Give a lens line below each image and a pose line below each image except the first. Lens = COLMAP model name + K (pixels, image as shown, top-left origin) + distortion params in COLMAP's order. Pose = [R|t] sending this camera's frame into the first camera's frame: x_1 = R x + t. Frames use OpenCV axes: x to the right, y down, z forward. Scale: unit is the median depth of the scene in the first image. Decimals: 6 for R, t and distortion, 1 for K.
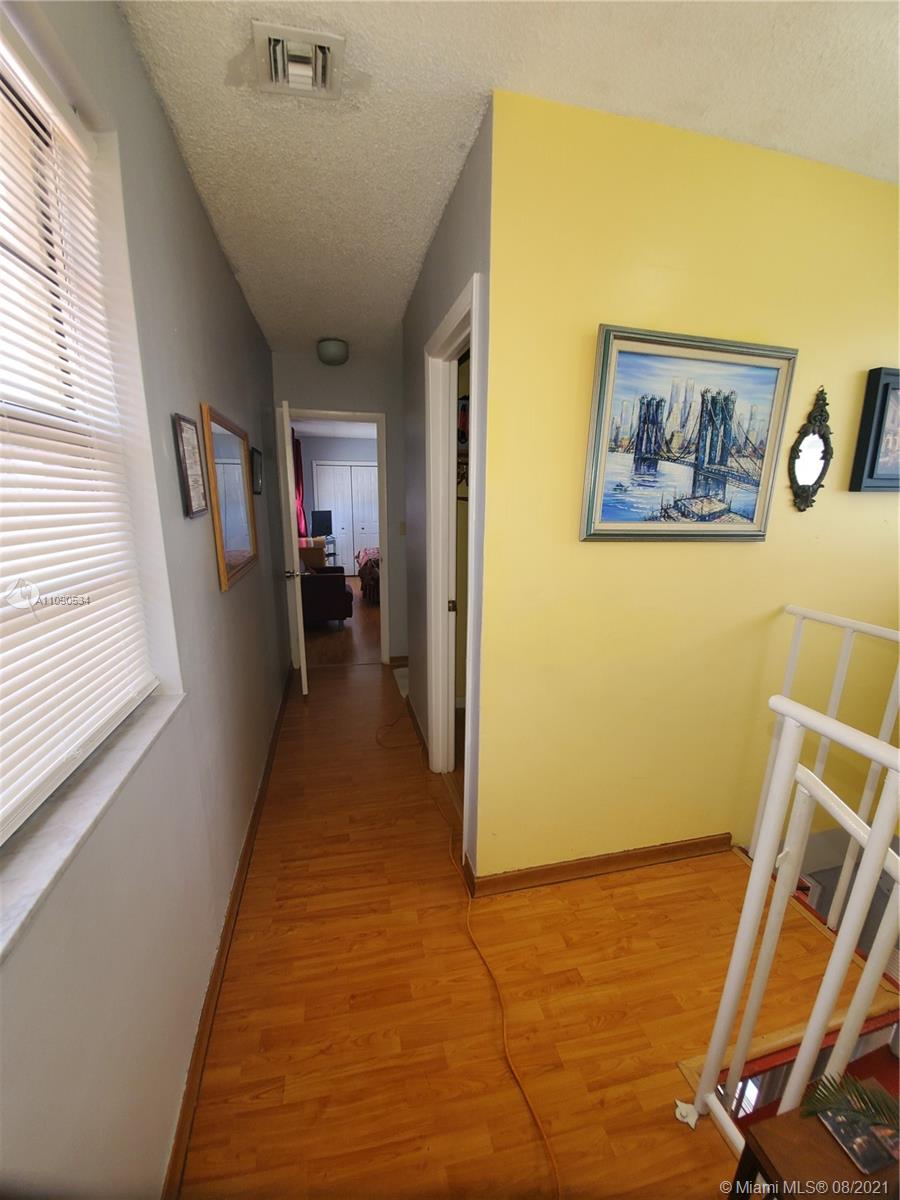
lens RADIAL K [[475.7, 0, 442.8], [0, 475.7, 609.1], [0, 0, 1]] dist [0.007000, -0.015844]
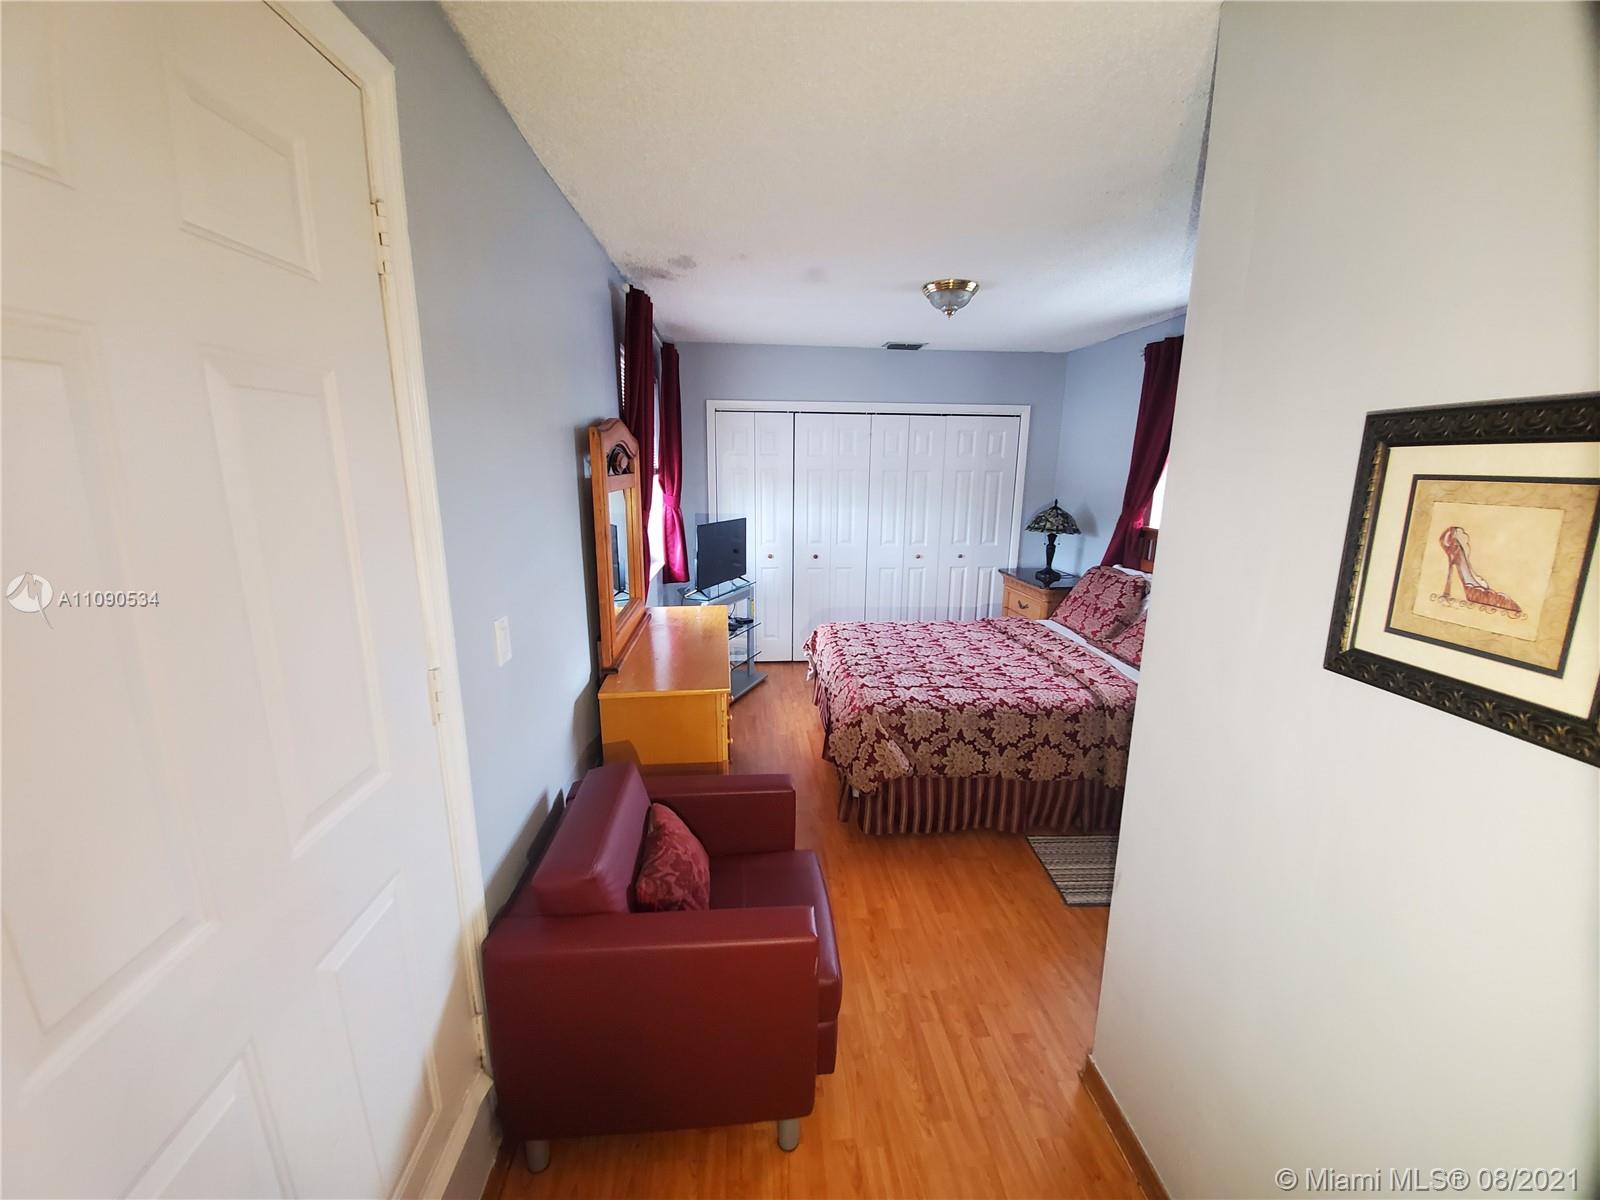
lens RADIAL K [[634.2, 0, 810.1], [0, 634.2, 609.4], [0, 0, 1]] dist [0.007000, -0.015844]
pose [[0.993185, 0.032998, -0.111775, -0.177422], [-0.032856, 0.999455, 0.003113, -0.204129], [0.111817, 0.000581, 0.993729, 0.705214]]
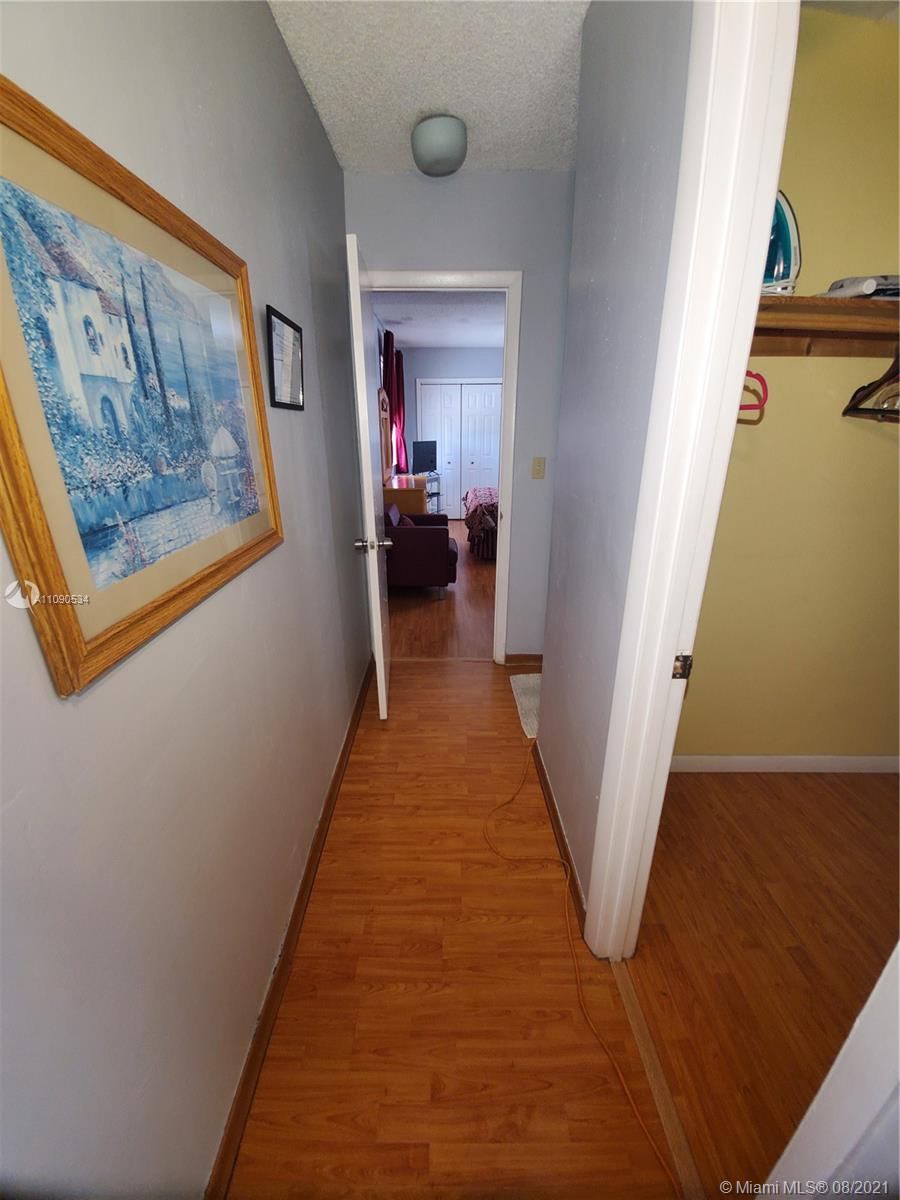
lens RADIAL K [[475.7, 0, 442.8], [0, 475.7, 609.1], [0, 0, 1]] dist [0.007000, -0.015844]
pose [[0.975999, 0.064511, -0.208002, -0.046970], [-0.035566, 0.989511, 0.140010, -0.049354], [0.214853, -0.129252, 0.968056, 0.239886]]
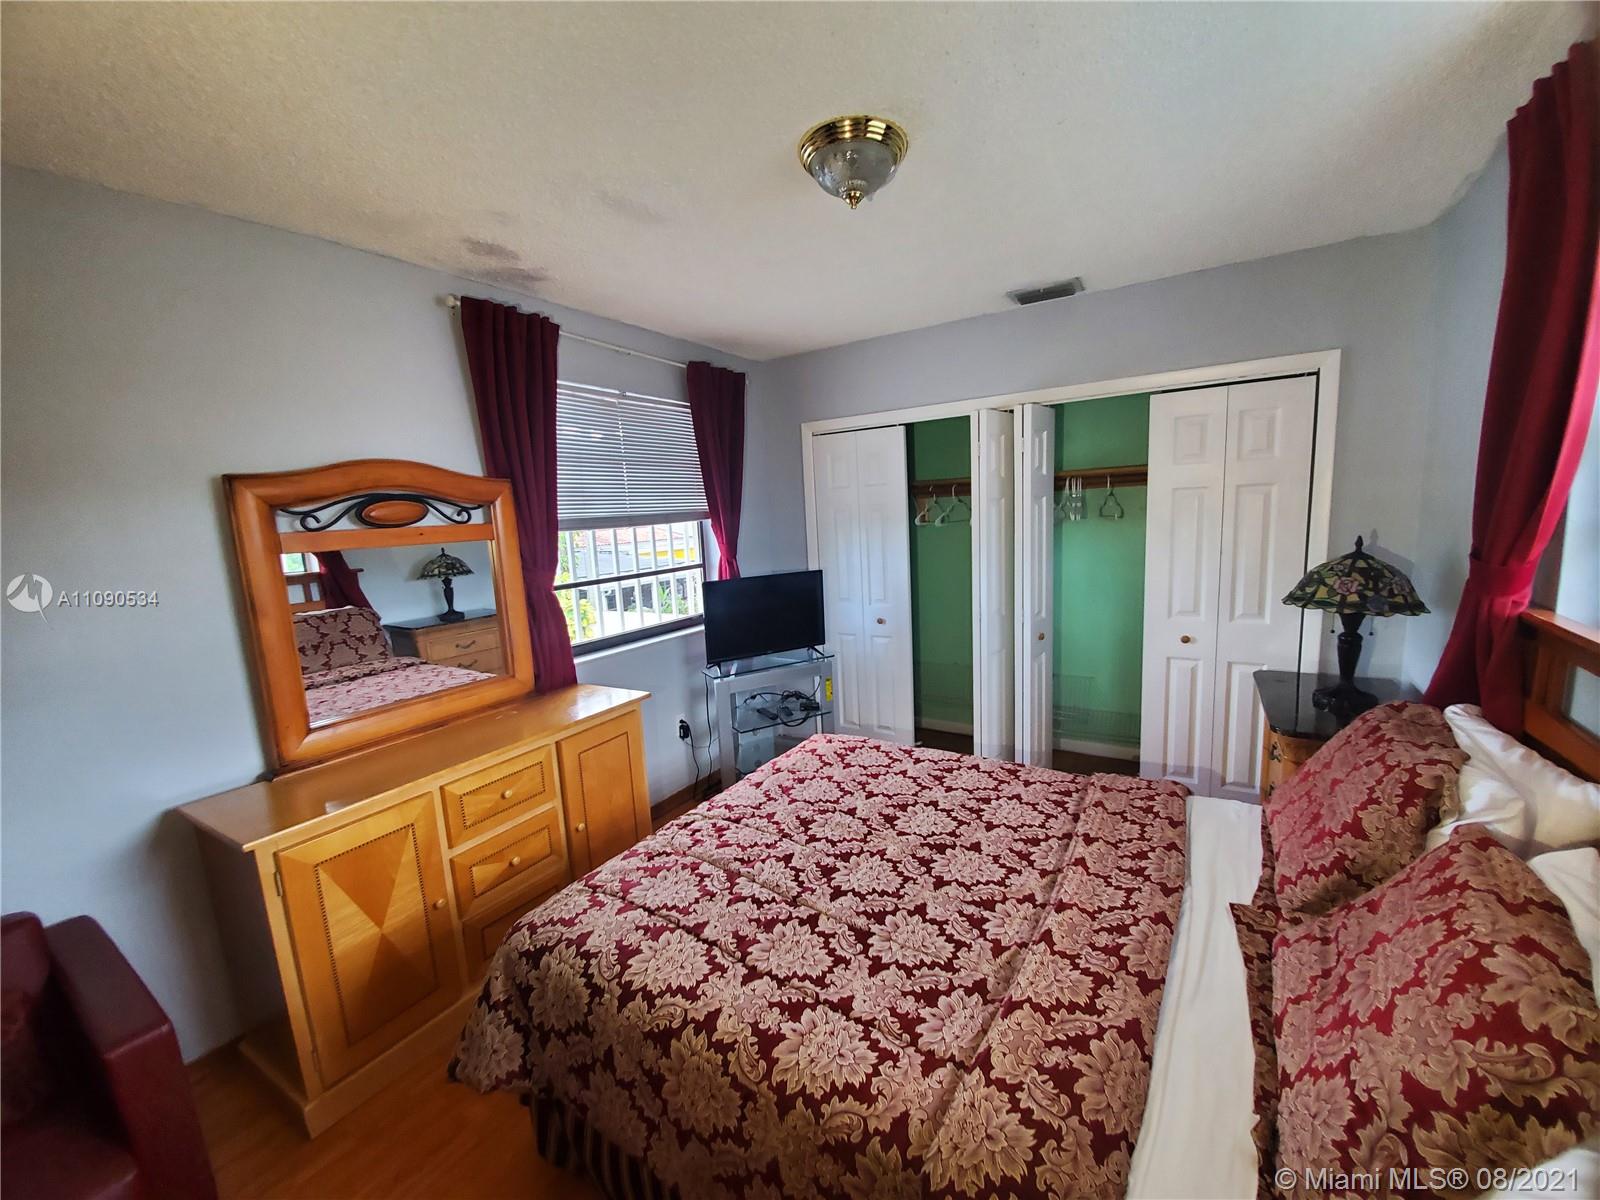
lens RADIAL K [[634.2, 0, 810.1], [0, 634.2, 609.4], [0, 0, 1]] dist [0.007000, -0.015844]
pose [[0.708771, 0.072454, -0.701708, 0.092624], [-0.107692, 0.994165, -0.006125, -0.278459], [0.697170, 0.079910, 0.712439, 1.088085]]
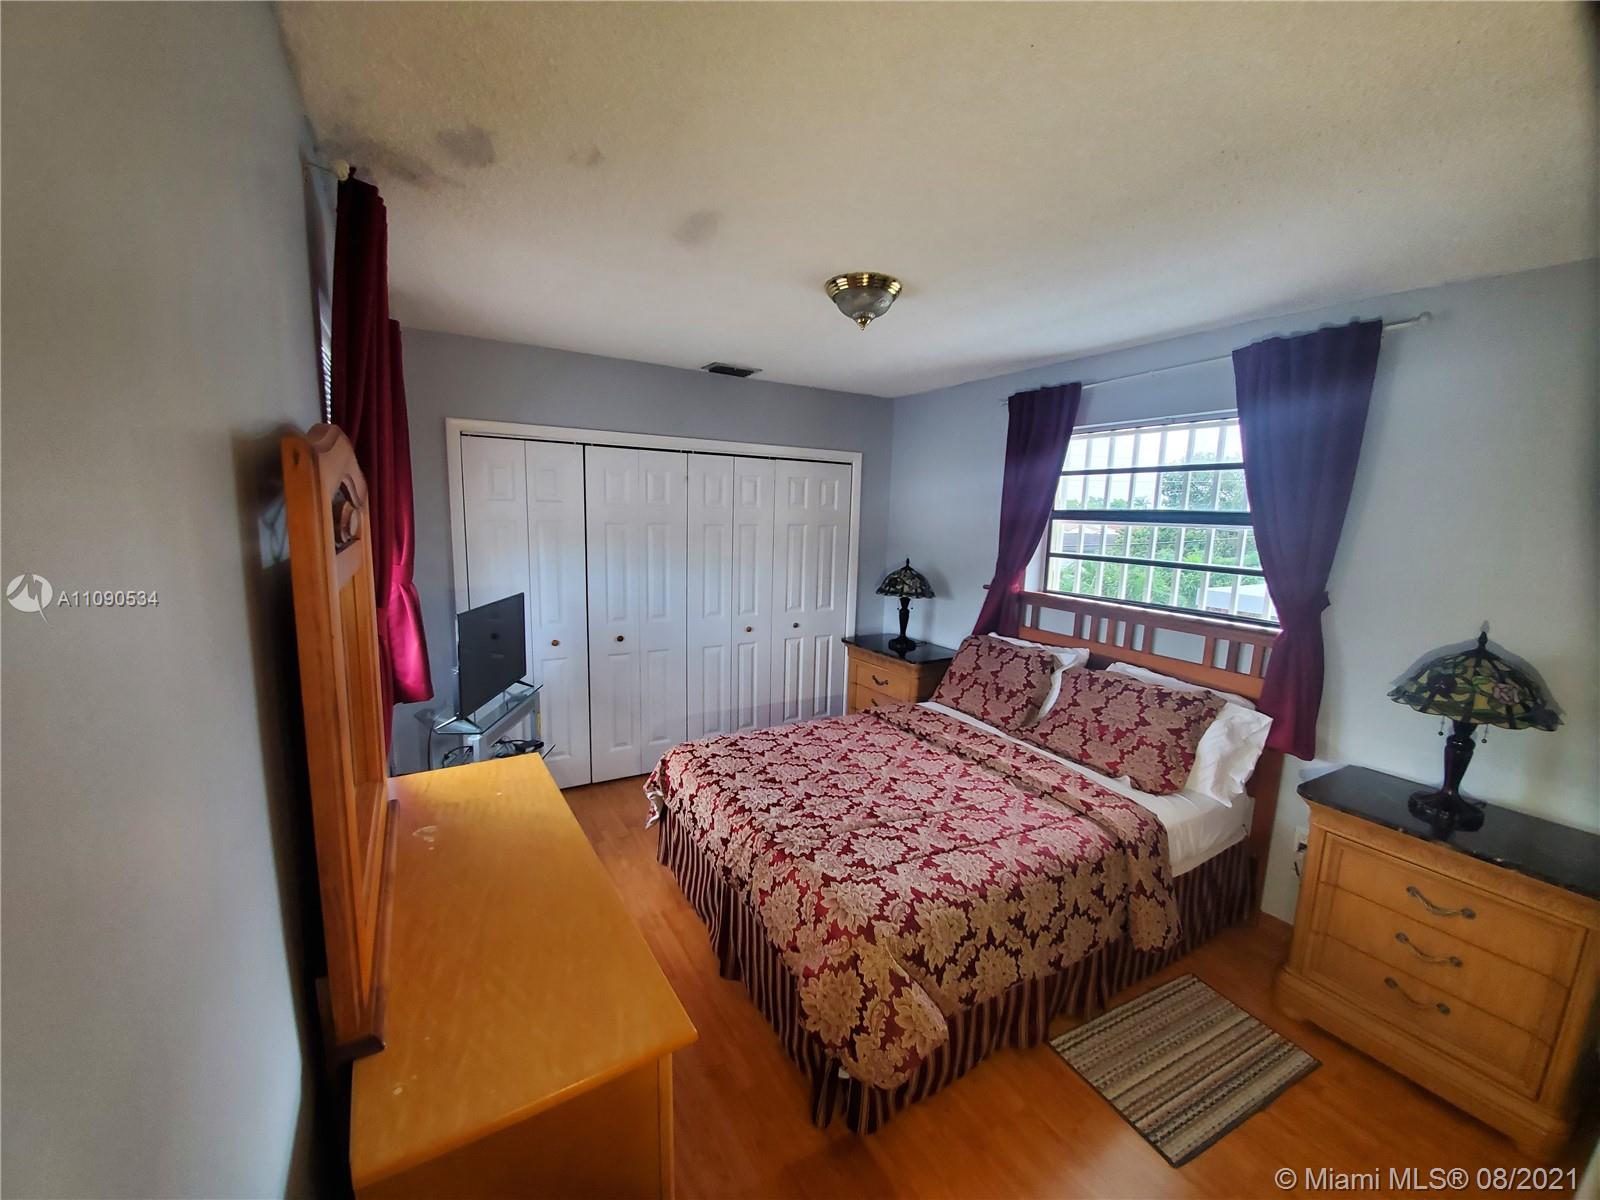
lens RADIAL K [[634.2, 0, 810.1], [0, 634.2, 609.4], [0, 0, 1]] dist [0.007000, -0.015844]
pose [[0.948668, -0.024120, 0.315352, -0.300364], [0.045553, 0.997112, -0.060772, -0.260839], [-0.312975, 0.072018, 0.947027, 0.921520]]
